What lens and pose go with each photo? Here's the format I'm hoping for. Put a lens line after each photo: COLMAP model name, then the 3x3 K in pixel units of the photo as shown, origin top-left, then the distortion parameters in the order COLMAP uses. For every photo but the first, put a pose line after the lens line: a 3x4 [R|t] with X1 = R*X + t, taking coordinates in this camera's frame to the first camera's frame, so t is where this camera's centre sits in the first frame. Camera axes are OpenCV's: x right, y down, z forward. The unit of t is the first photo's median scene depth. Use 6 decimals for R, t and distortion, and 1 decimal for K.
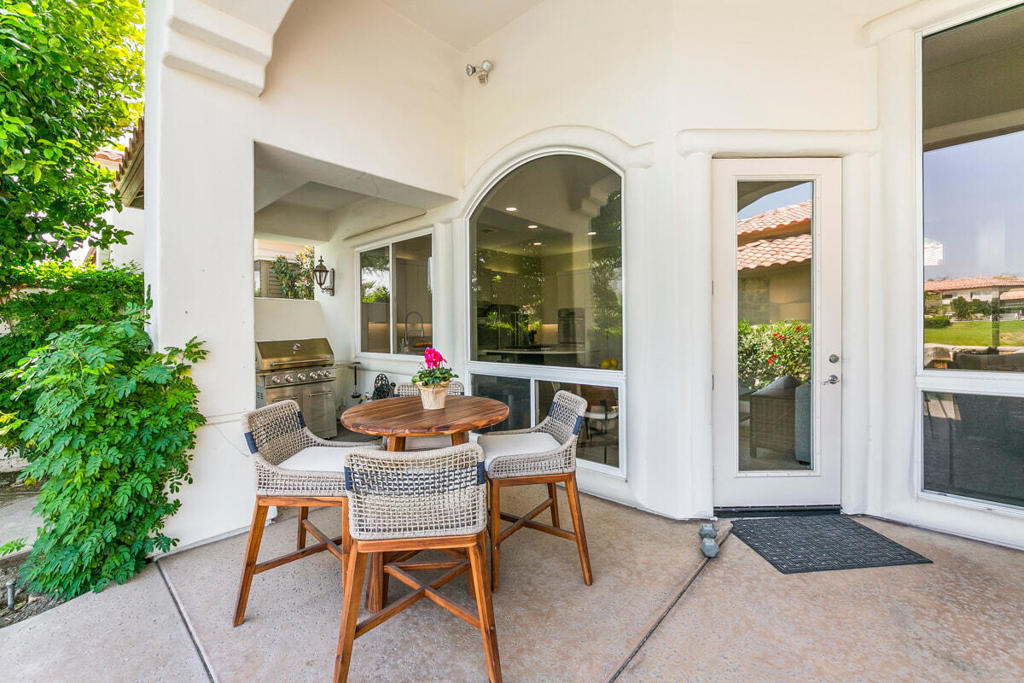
lens RADIAL K [[406.9, 0, 494.8], [0, 406.9, 341.9], [0, 0, 1]] dist [0.000136, -0.000084]
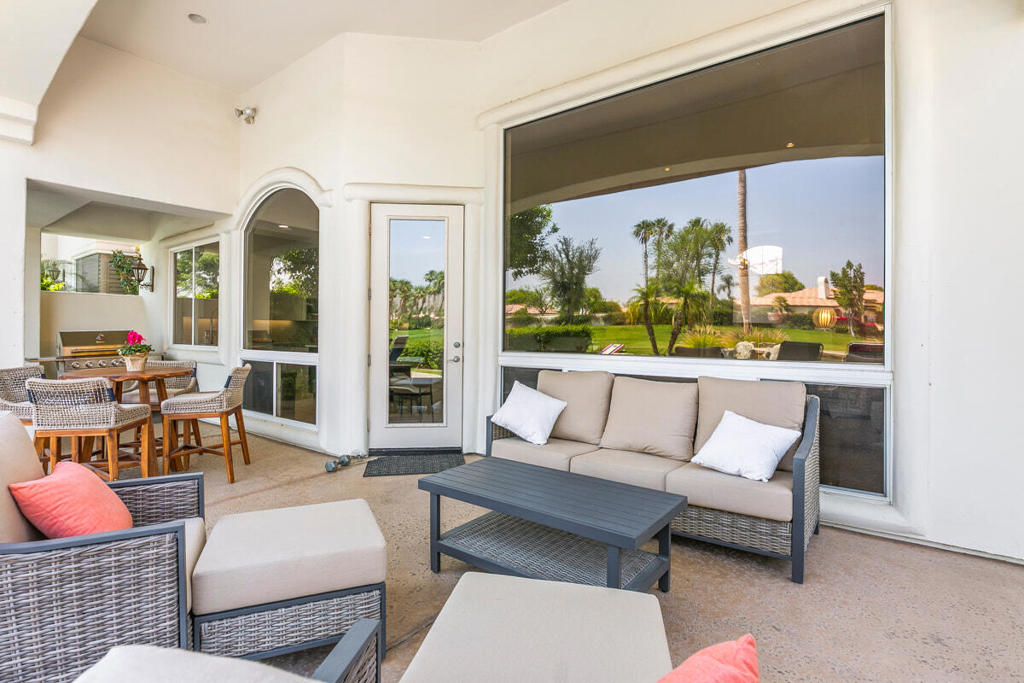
lens RADIAL K [[498.0, 0, 510.2], [0, 498.0, 346.7], [0, 0, 1]] dist [-0.005715, -0.000346]
pose [[0.996369, 0.012260, 0.084257, 0.872939], [-0.011768, 0.999911, -0.006340, 0.055947], [-0.084327, 0.005326, 0.996424, -0.766370]]
